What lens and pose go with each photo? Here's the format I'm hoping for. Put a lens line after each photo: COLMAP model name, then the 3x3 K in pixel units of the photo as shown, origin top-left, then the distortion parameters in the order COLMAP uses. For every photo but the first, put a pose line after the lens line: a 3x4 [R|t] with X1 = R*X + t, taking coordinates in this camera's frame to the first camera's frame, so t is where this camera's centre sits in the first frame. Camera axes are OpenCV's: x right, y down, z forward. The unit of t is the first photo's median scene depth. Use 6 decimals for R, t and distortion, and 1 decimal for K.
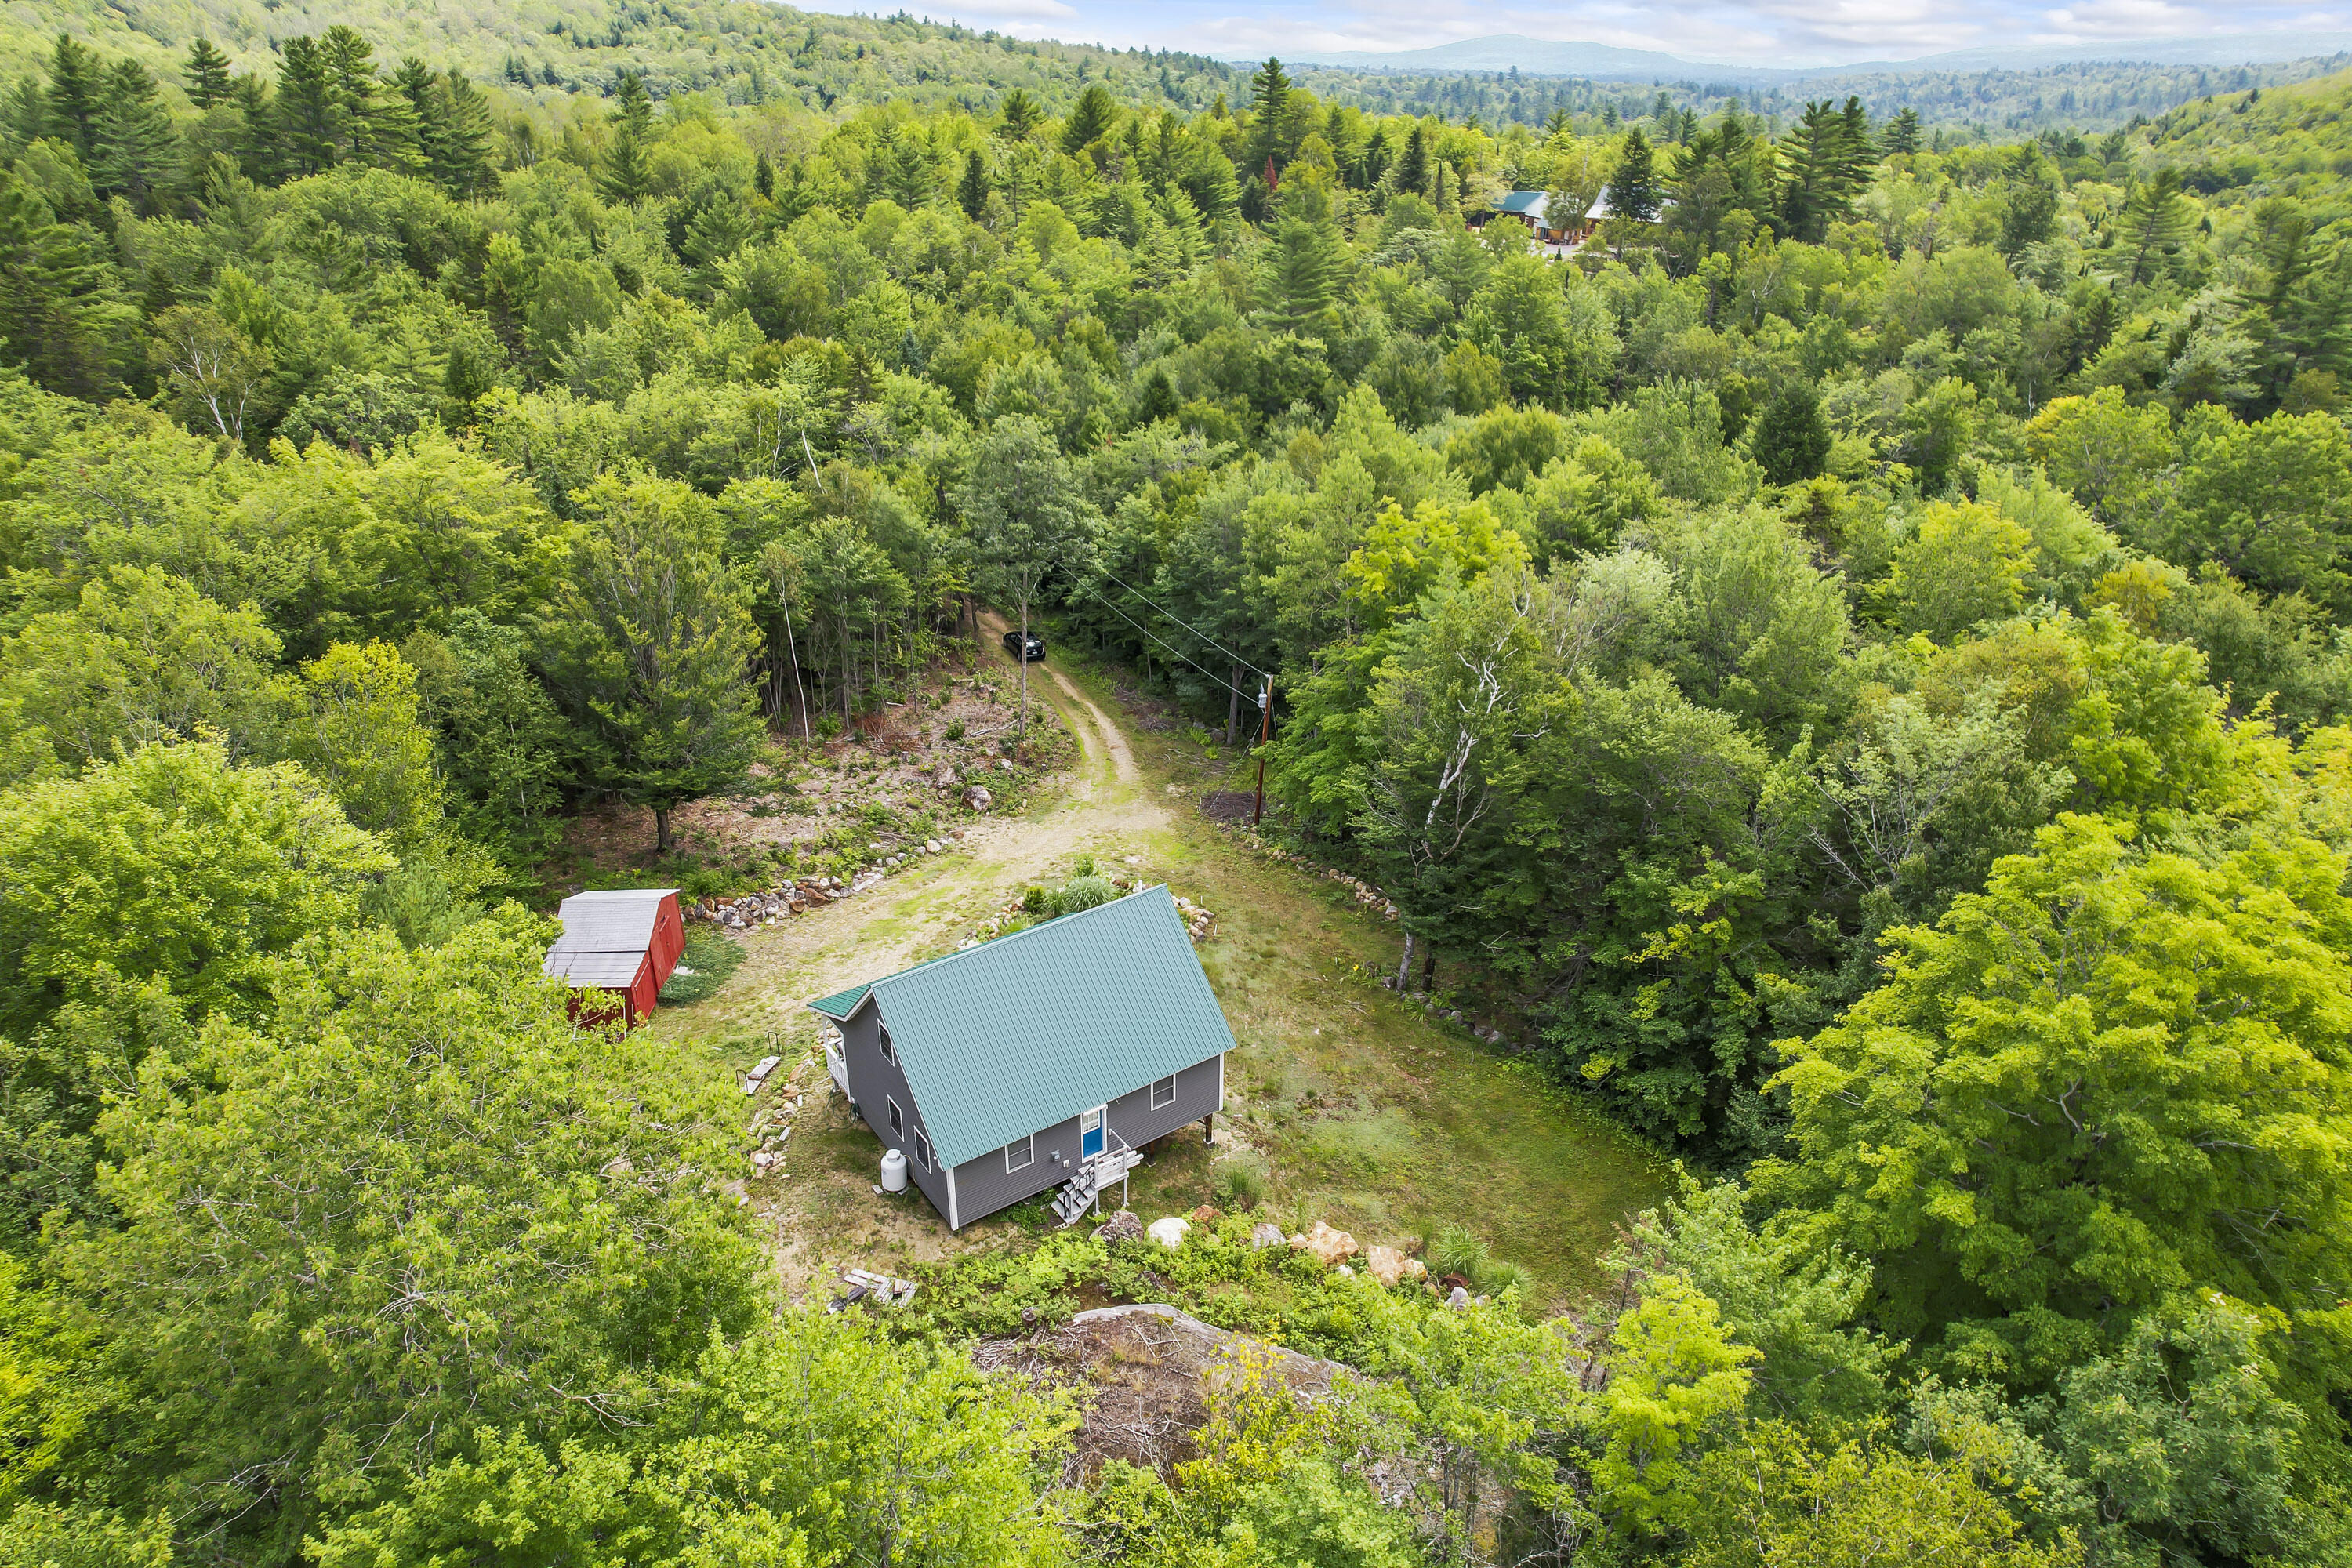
lens RADIAL K [[1434.0, 0, 1176.0], [0, 1434.0, 784.0], [0, 0, 1]] dist [-0.056060, 0.003760]
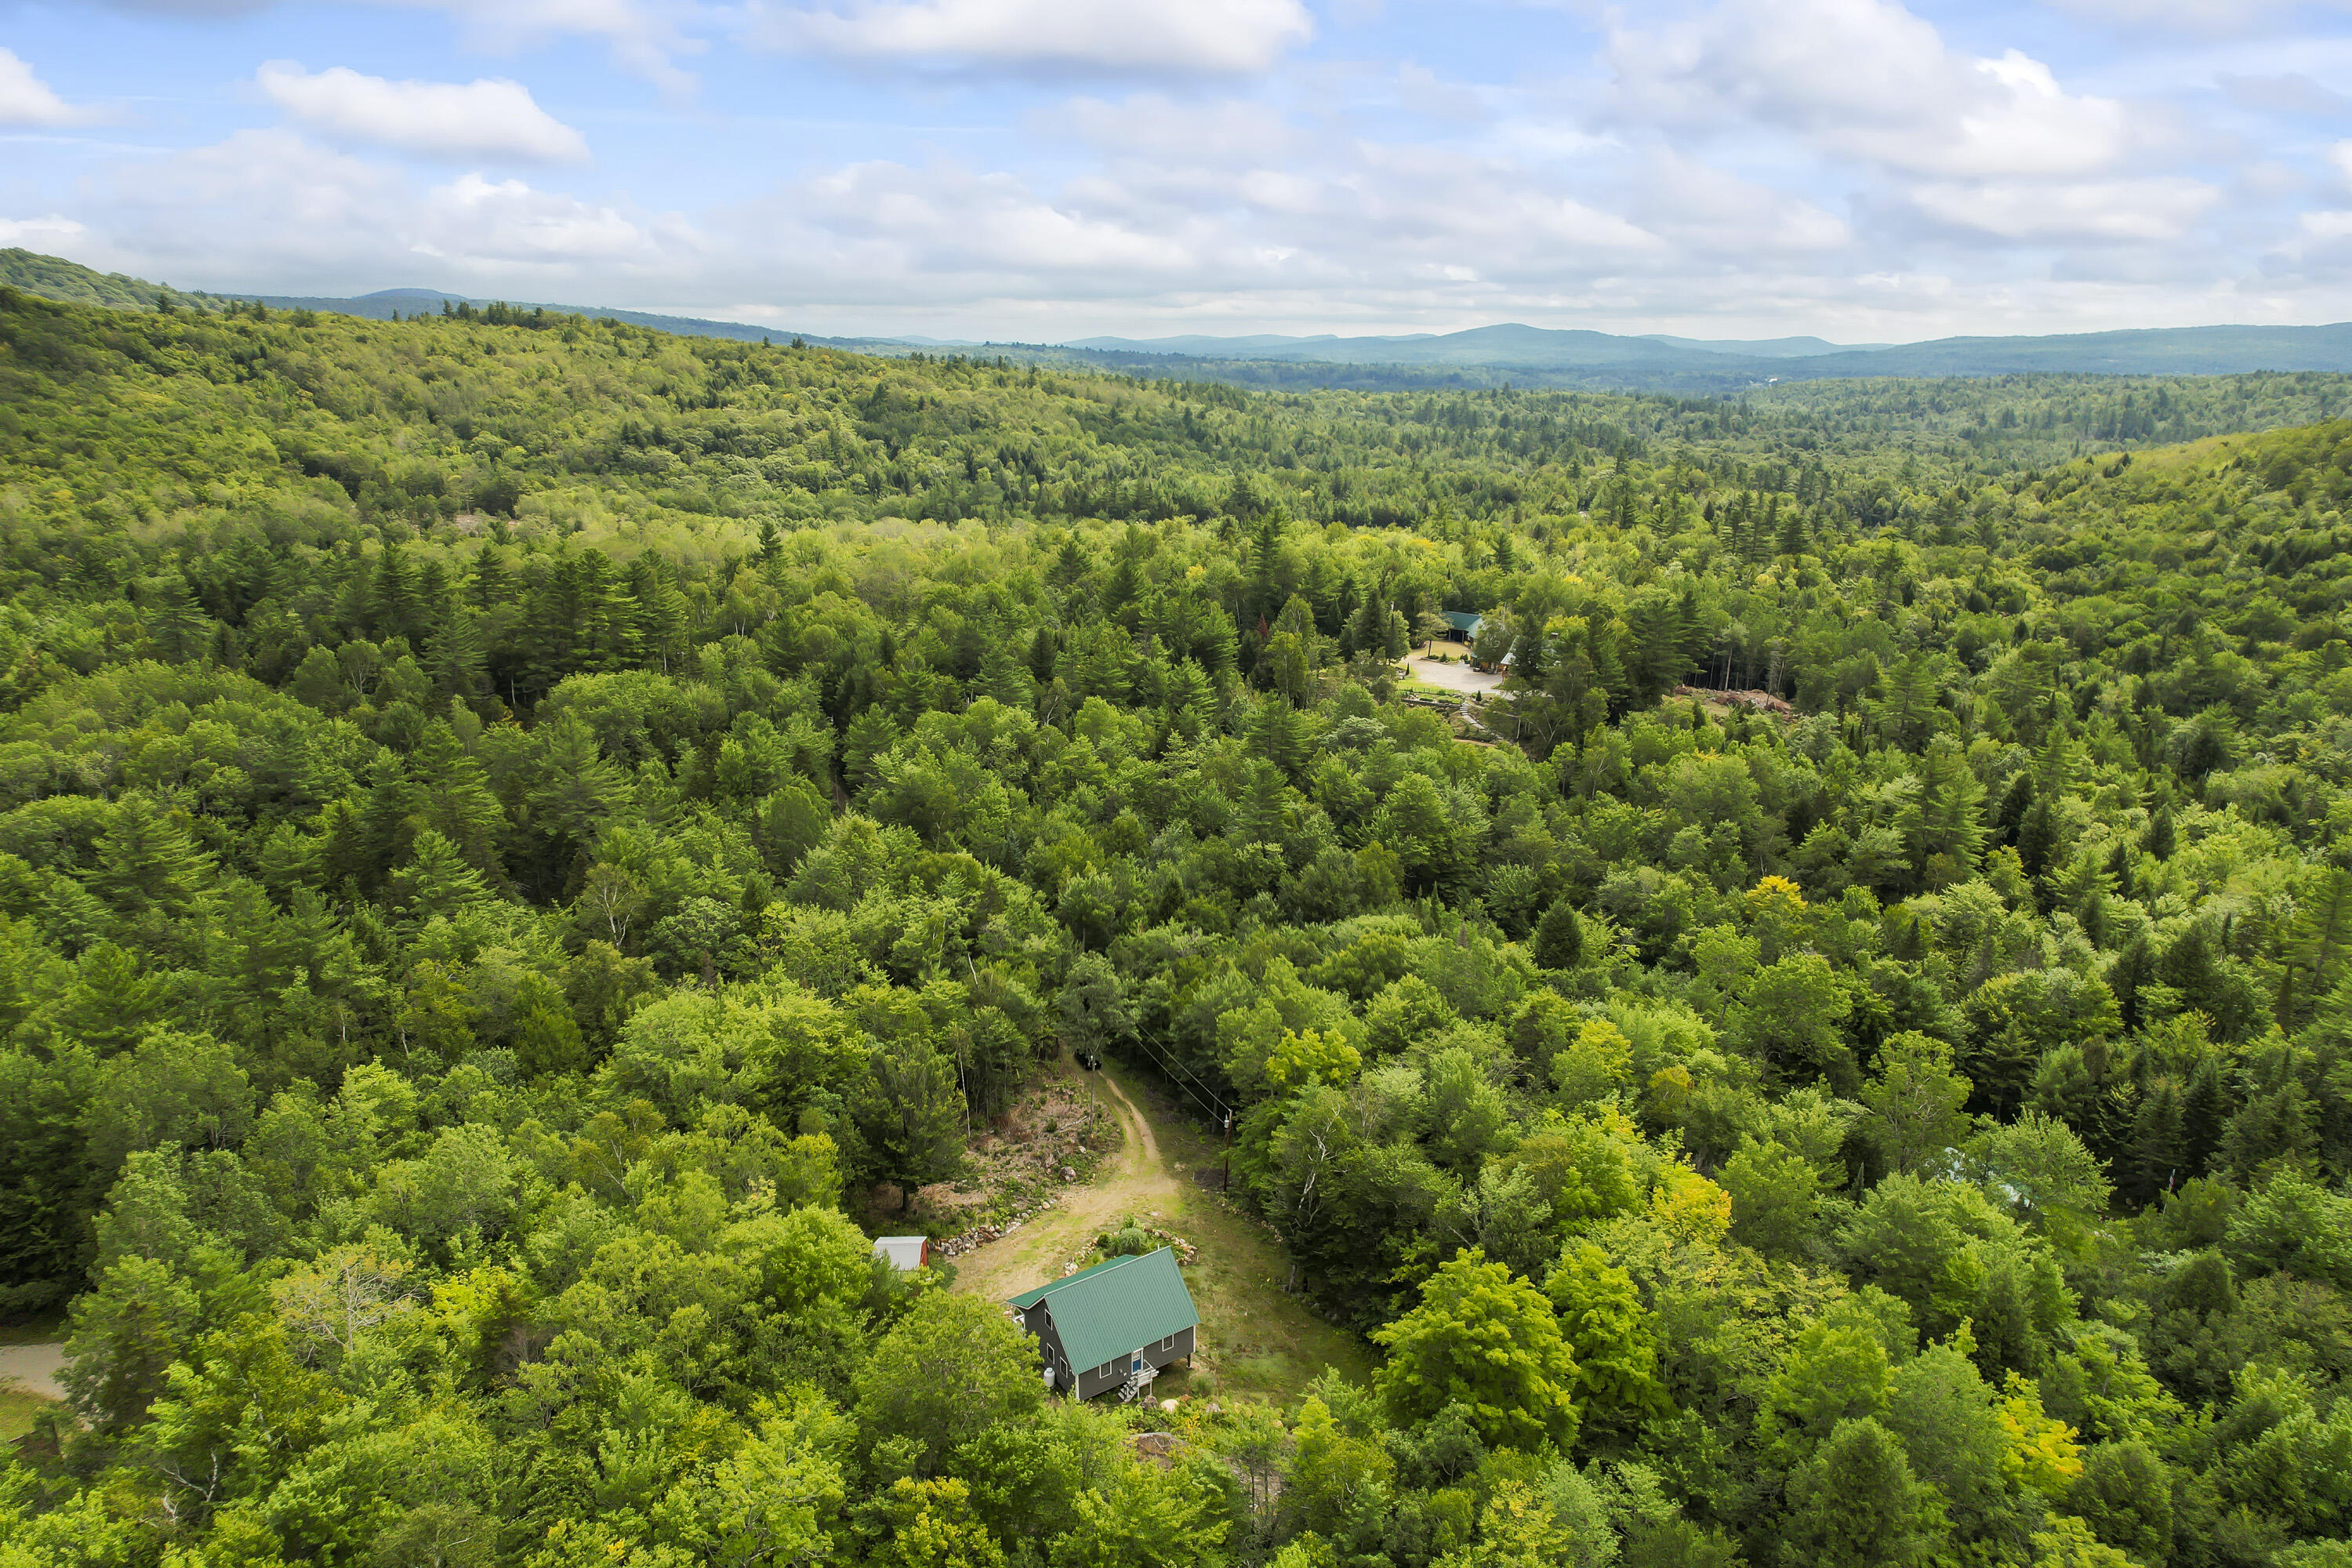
lens RADIAL K [[1434.0, 0, 1176.0], [0, 1434.0, 784.0], [0, 0, 1]] dist [-0.056060, 0.003760]
pose [[0.999867, 0.002685, -0.016113, 0.022122], [-0.005433, 0.984910, -0.172982, -0.155754], [0.015406, 0.173047, 0.984793, -0.800375]]
